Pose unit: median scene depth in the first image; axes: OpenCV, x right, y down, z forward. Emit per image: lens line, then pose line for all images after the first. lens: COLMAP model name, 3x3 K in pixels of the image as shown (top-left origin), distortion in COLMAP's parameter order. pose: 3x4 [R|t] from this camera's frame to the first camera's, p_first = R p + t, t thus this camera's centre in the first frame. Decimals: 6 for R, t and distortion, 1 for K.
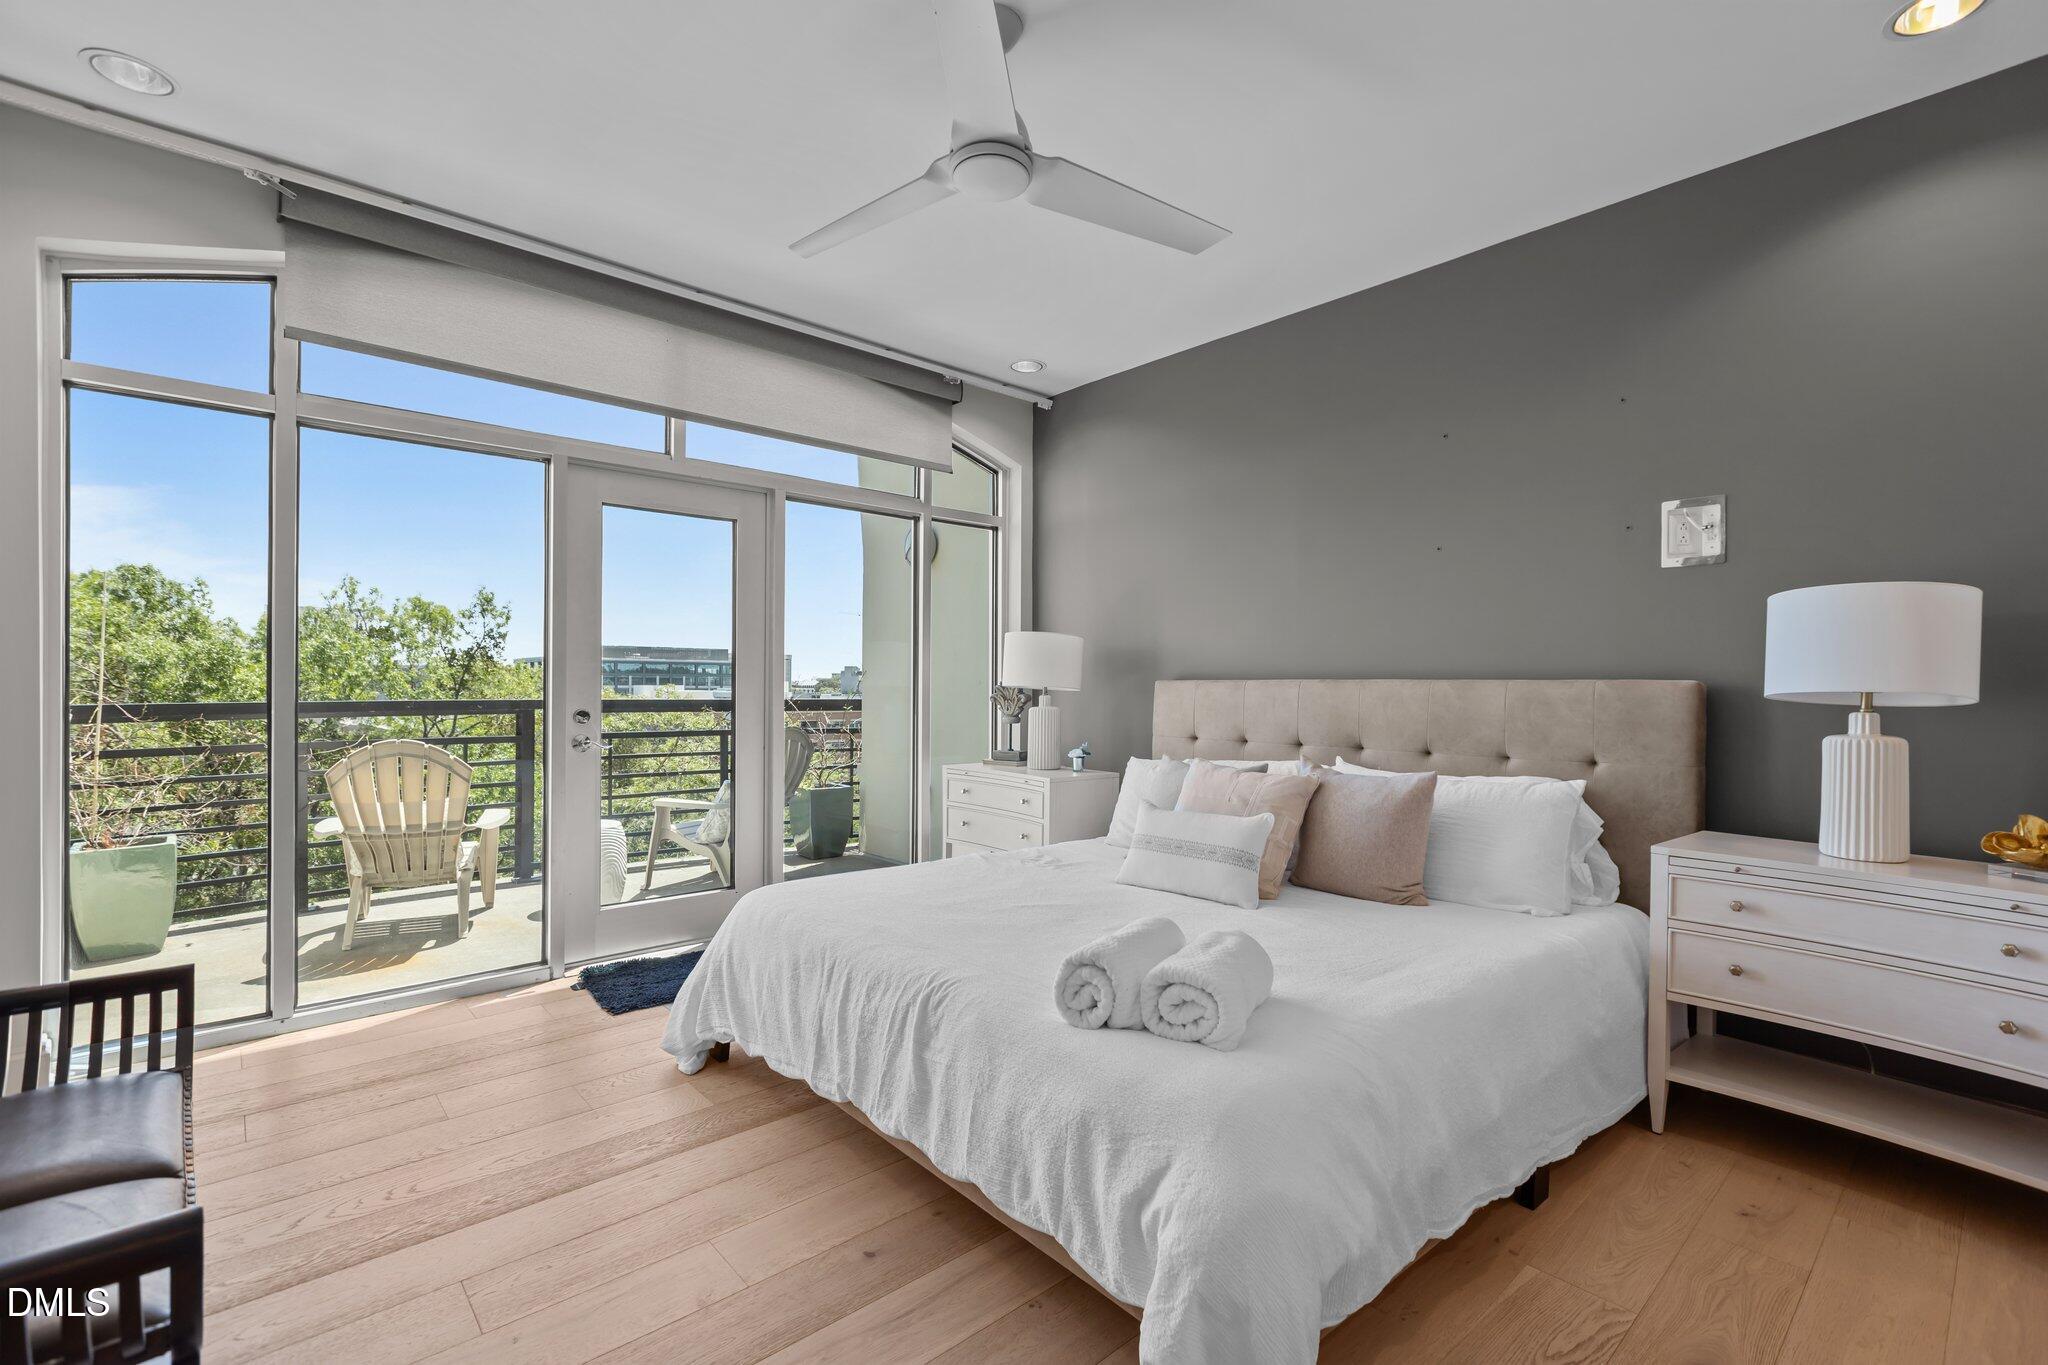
lens RADIAL K [[904.7, 0, 1076.3], [0, 904.7, 686.0], [0, 0, 1]] dist [0.127983, -0.072299]
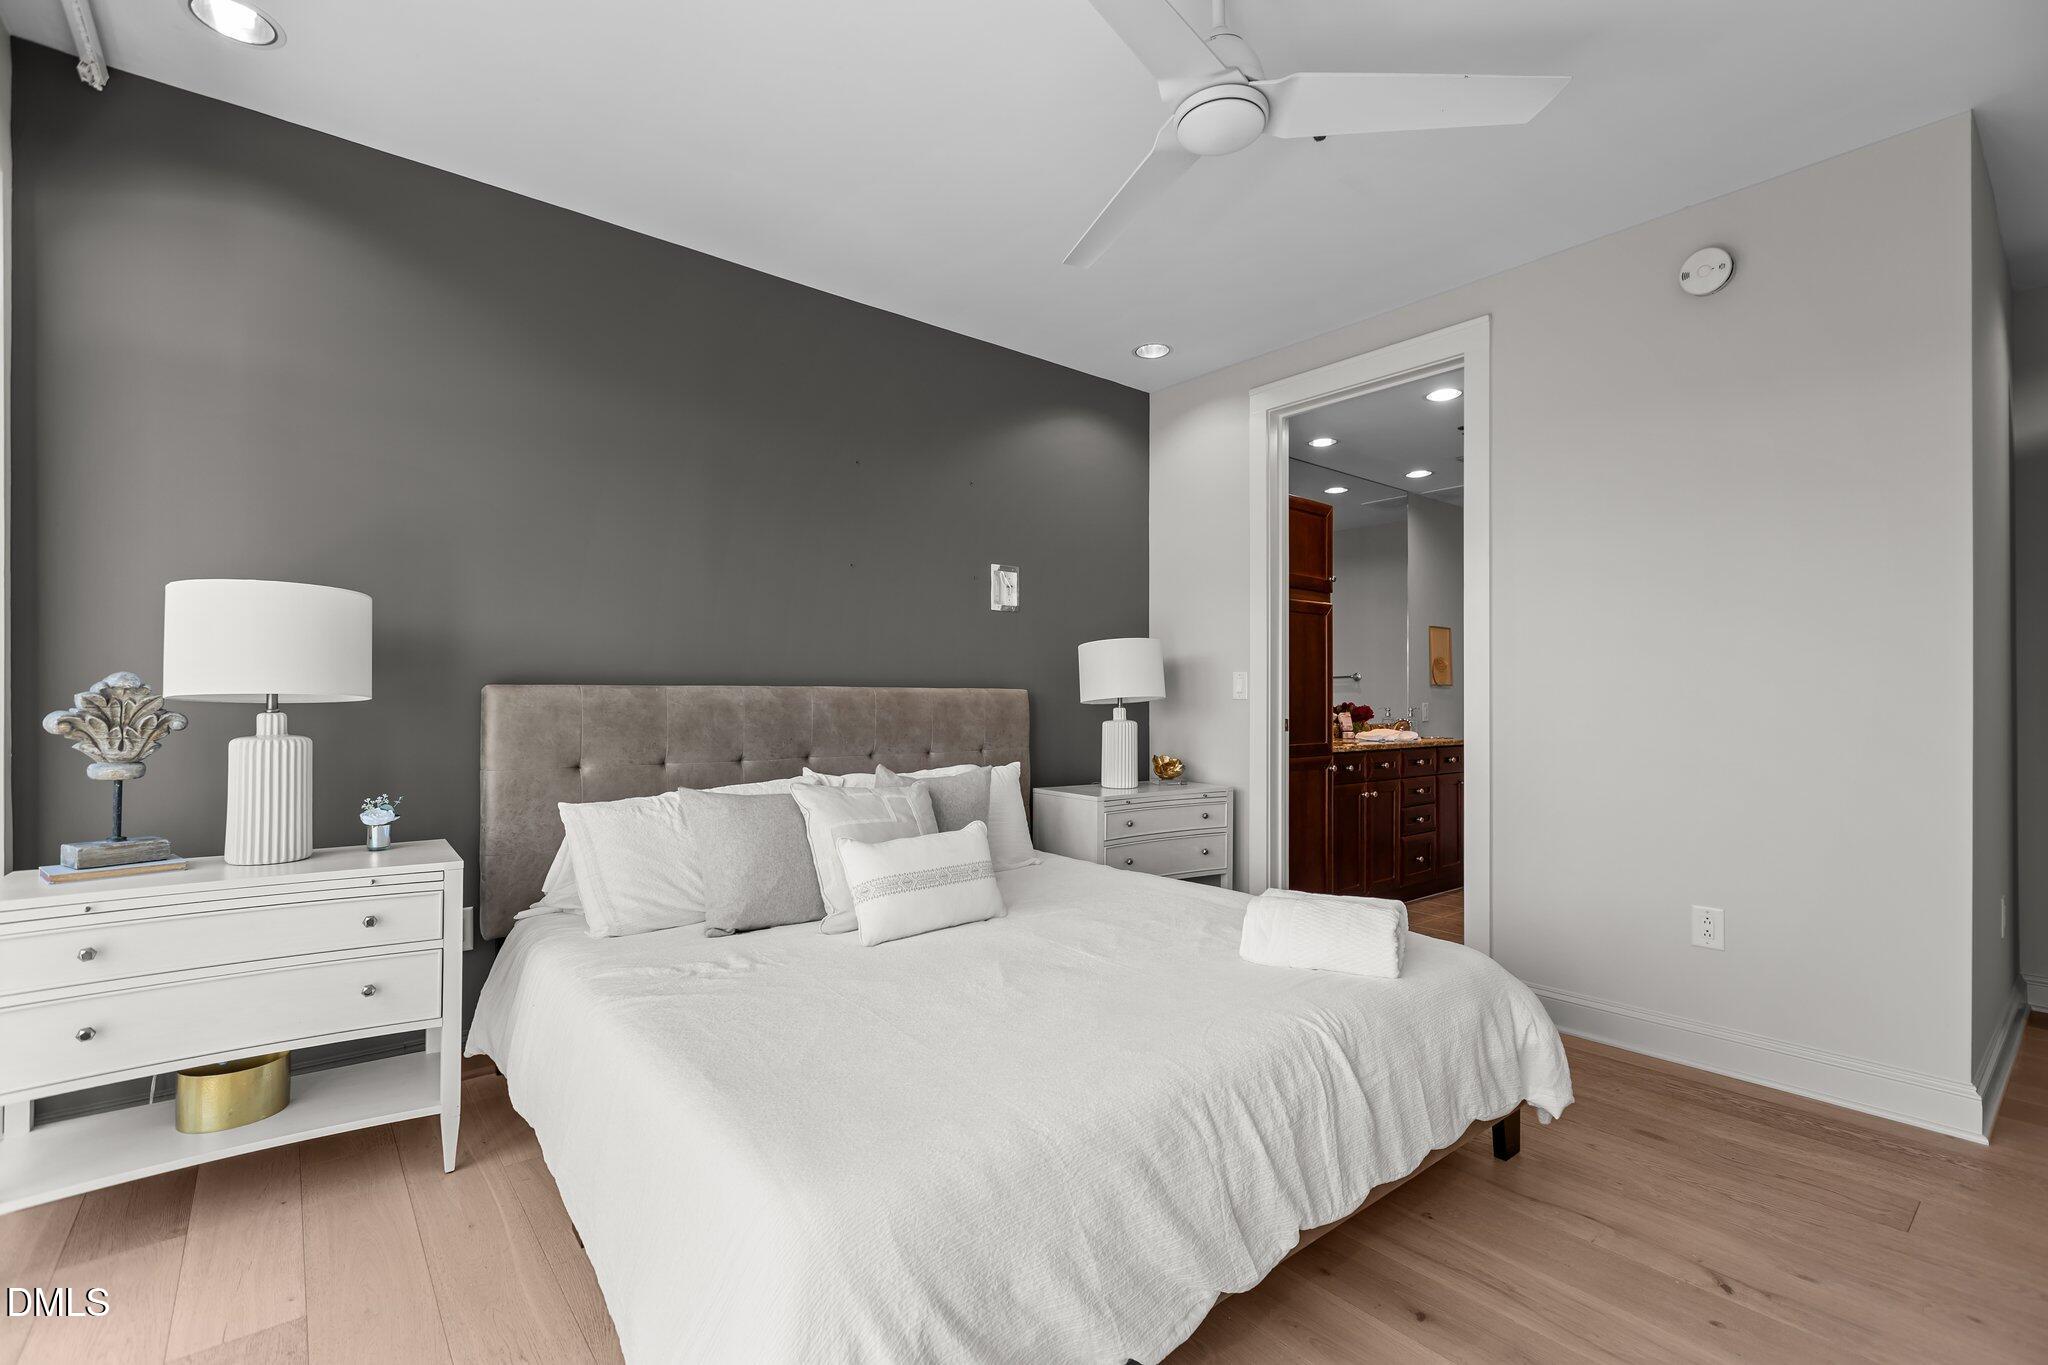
lens RADIAL K [[904.7, 0, 1076.3], [0, 904.7, 686.0], [0, 0, 1]] dist [0.127983, -0.072299]
pose [[0.033331, 0.000918, 0.999444, -0.513888], [-0.003882, 0.999992, -0.000789, -0.006904], [-0.999437, -0.003854, 0.033334, 0.572126]]
